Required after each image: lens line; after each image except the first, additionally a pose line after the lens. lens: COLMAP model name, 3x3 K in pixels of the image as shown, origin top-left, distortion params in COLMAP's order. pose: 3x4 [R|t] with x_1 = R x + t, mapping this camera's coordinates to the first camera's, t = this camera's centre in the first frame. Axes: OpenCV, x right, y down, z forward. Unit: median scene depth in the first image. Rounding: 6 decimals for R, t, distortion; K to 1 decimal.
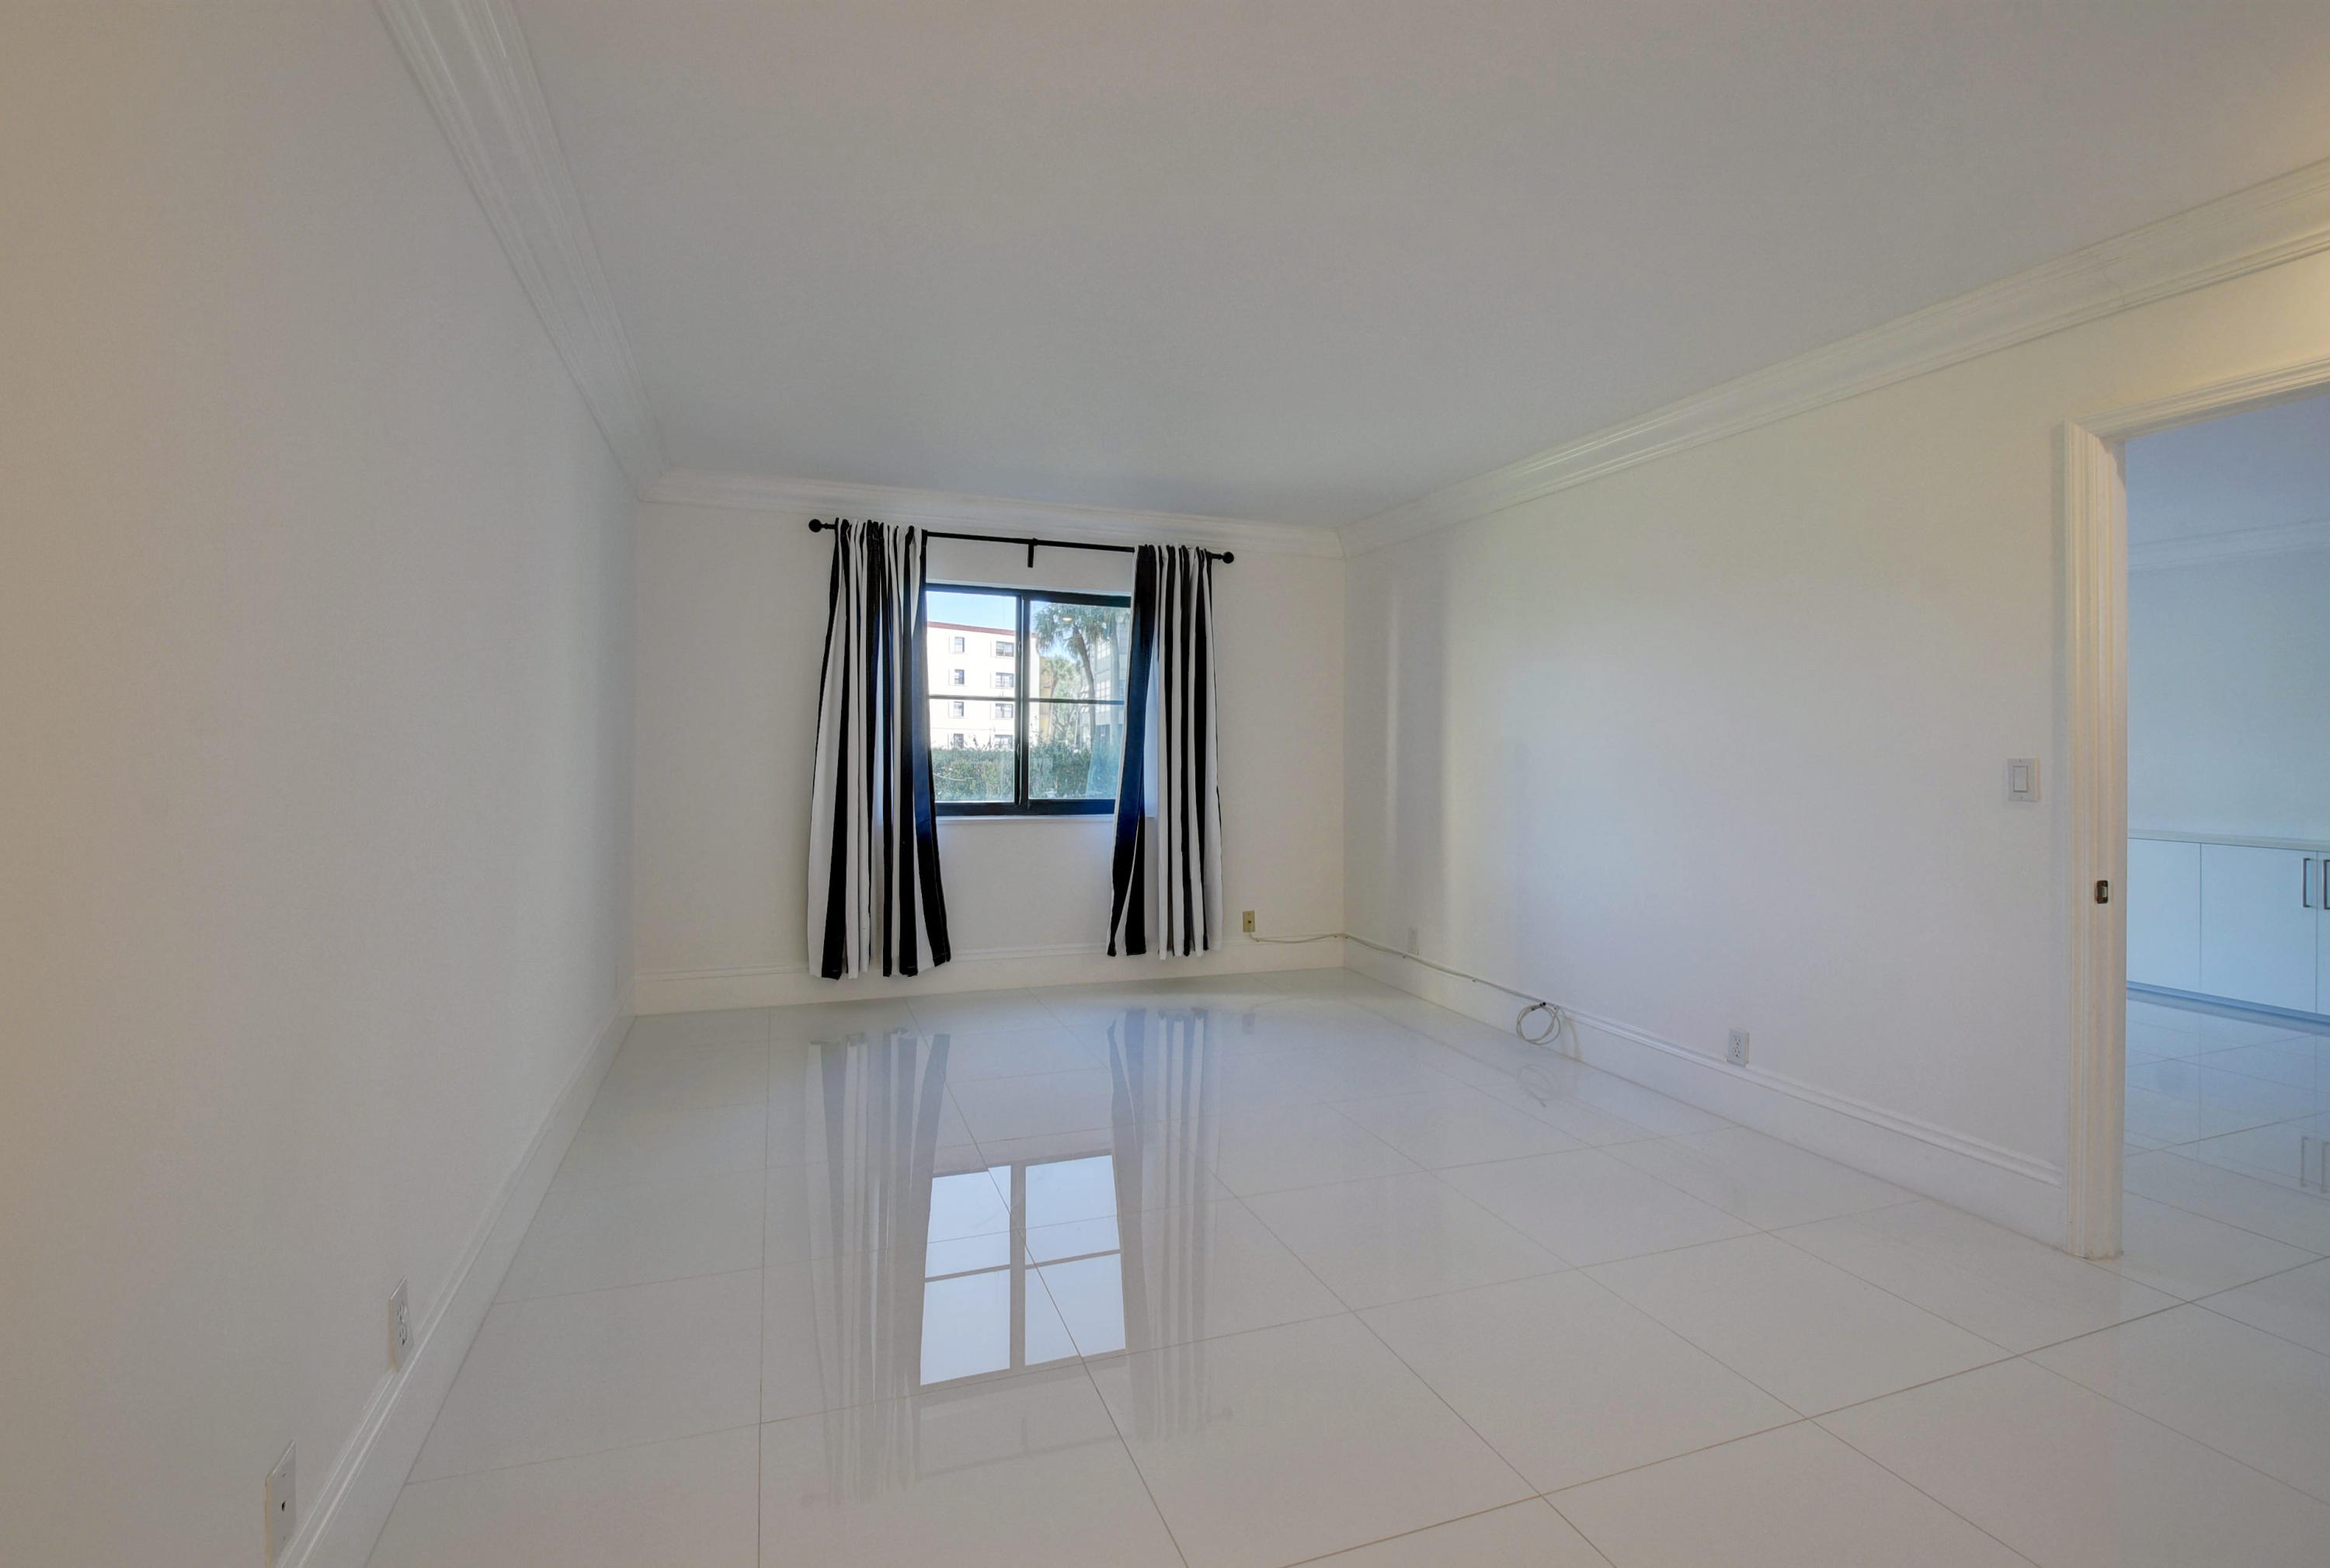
lens RADIAL K [[1065.5, 0, 1167.1], [0, 1065.5, 767.6], [0, 0, 1]] dist [-0.001012, -0.023644]
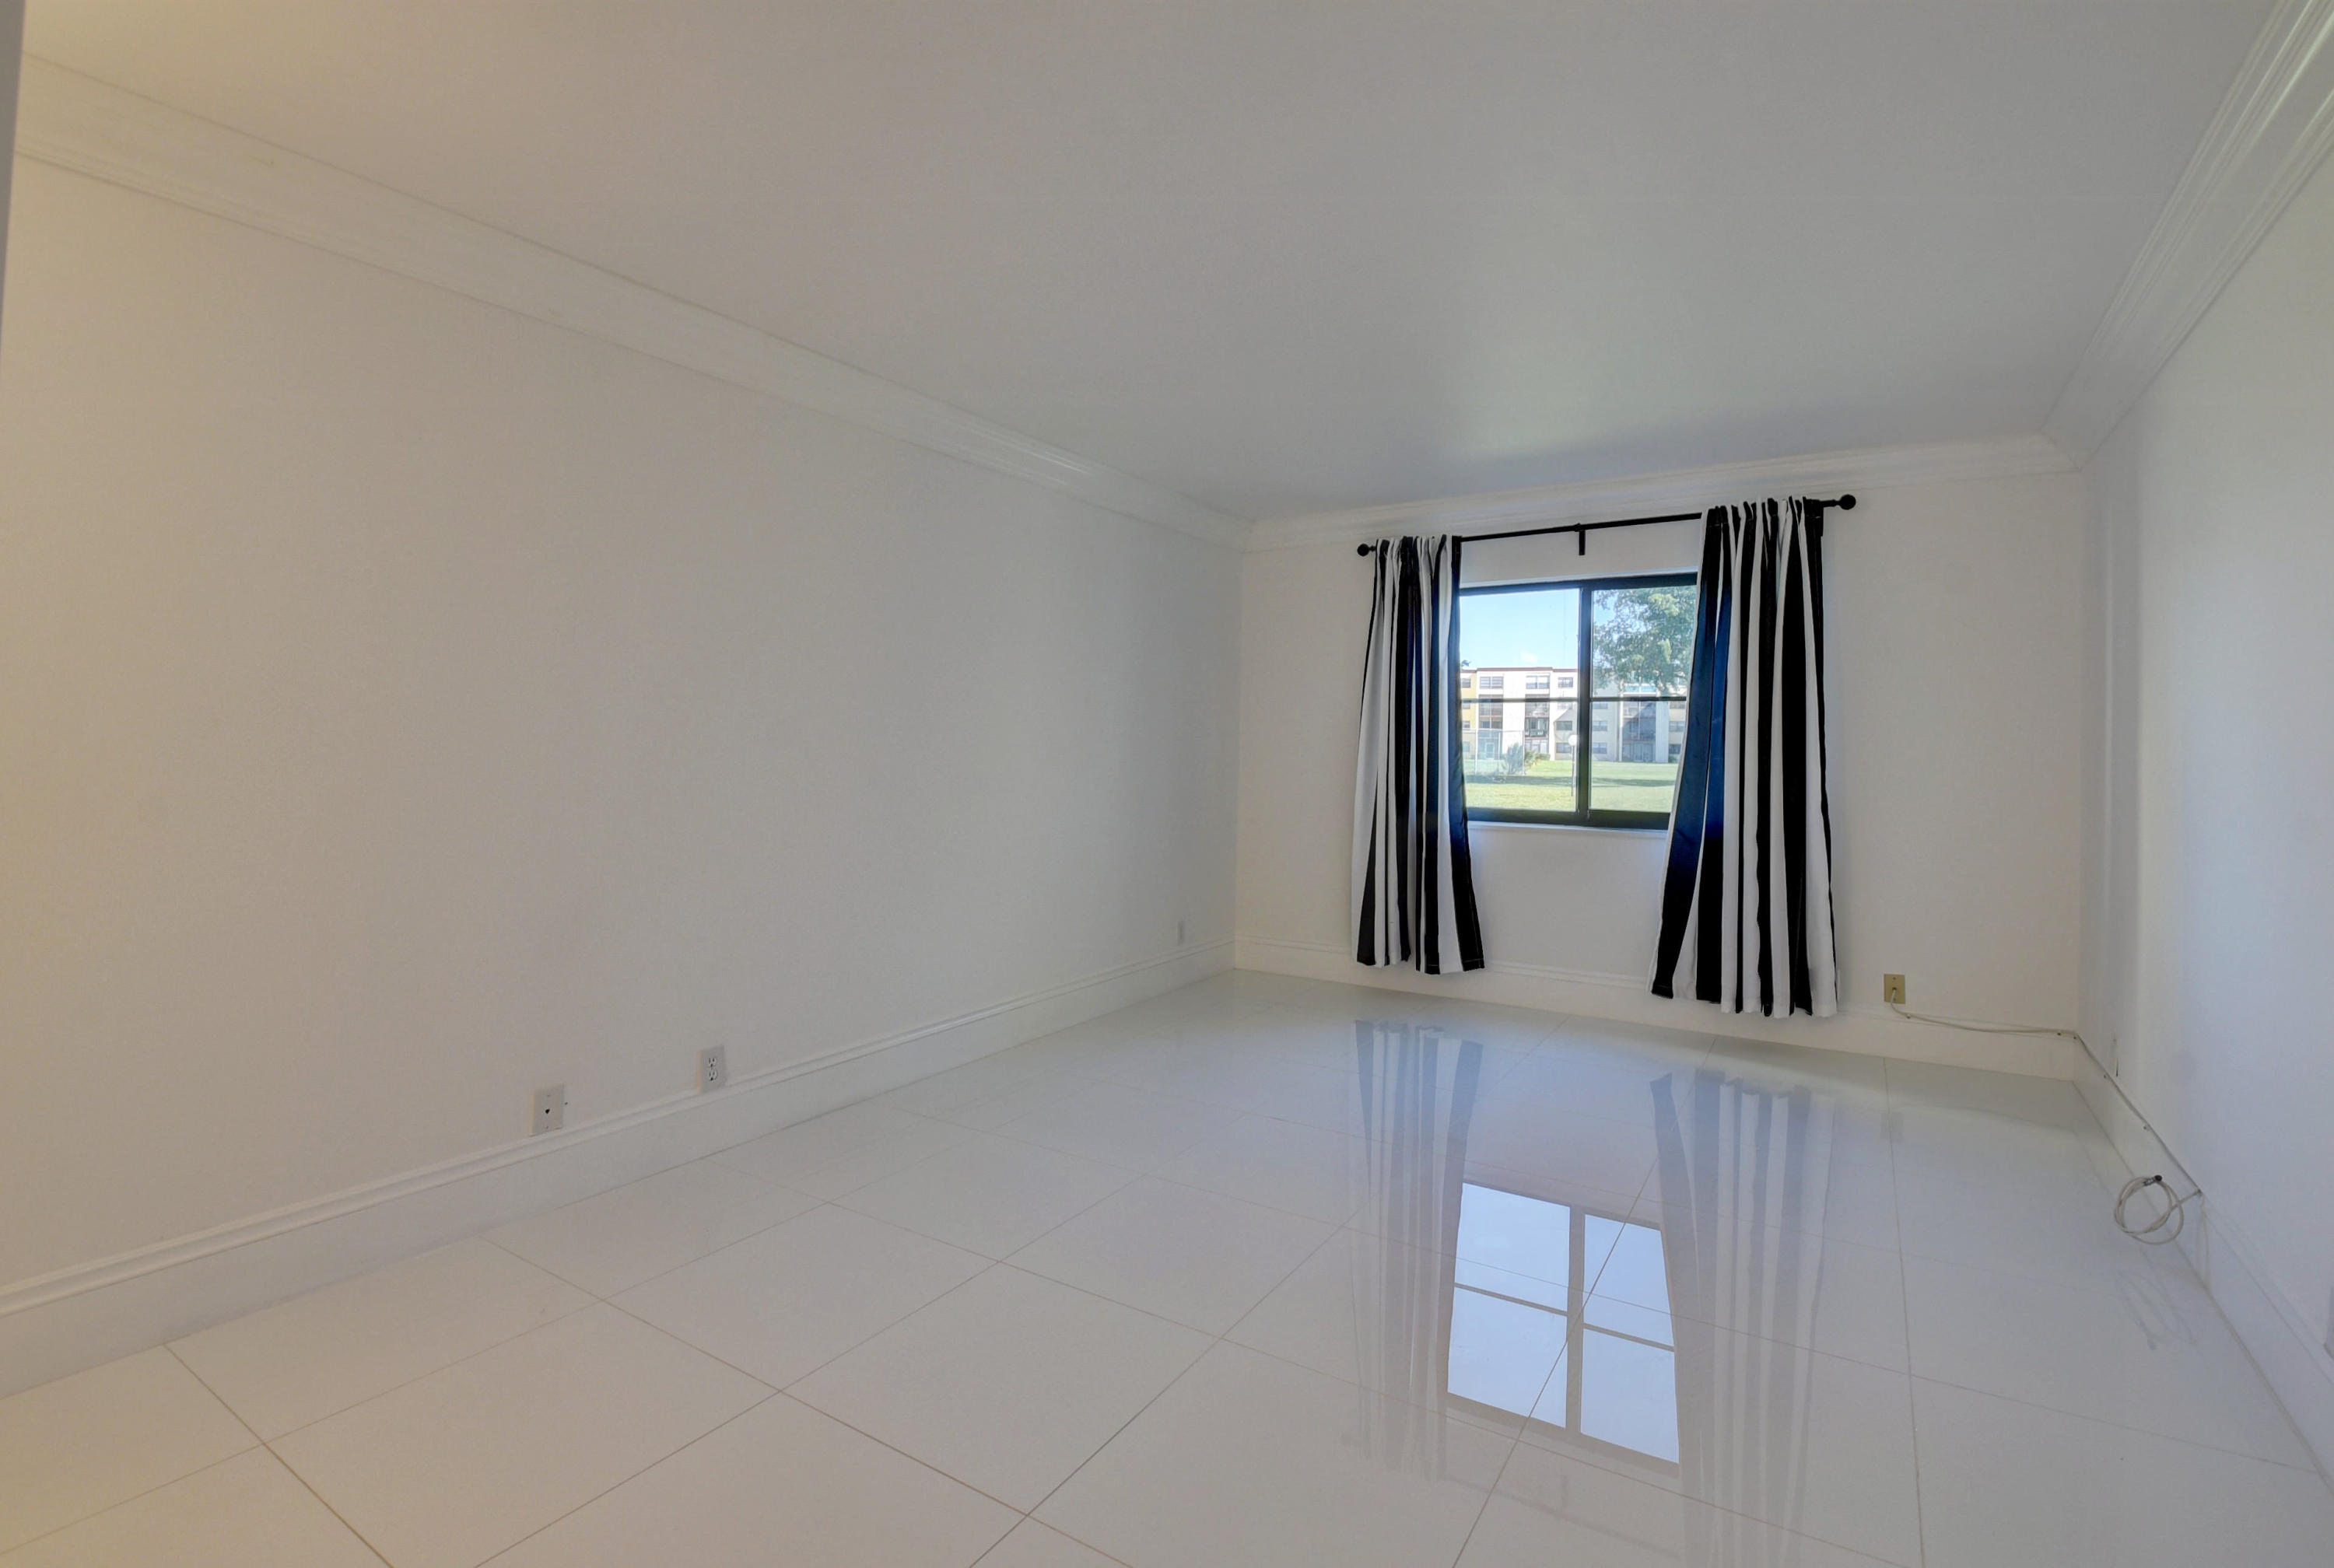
lens RADIAL K [[1067.2, 0, 1169.1], [0, 1067.2, 767.6], [0, 0, 1]] dist [-0.001012, -0.023644]
pose [[0.591493, 0.007147, -0.806278, 0.398323], [-0.023249, 0.999696, -0.008194, 0.010191], [0.805975, 0.023592, 0.591480, 0.173425]]
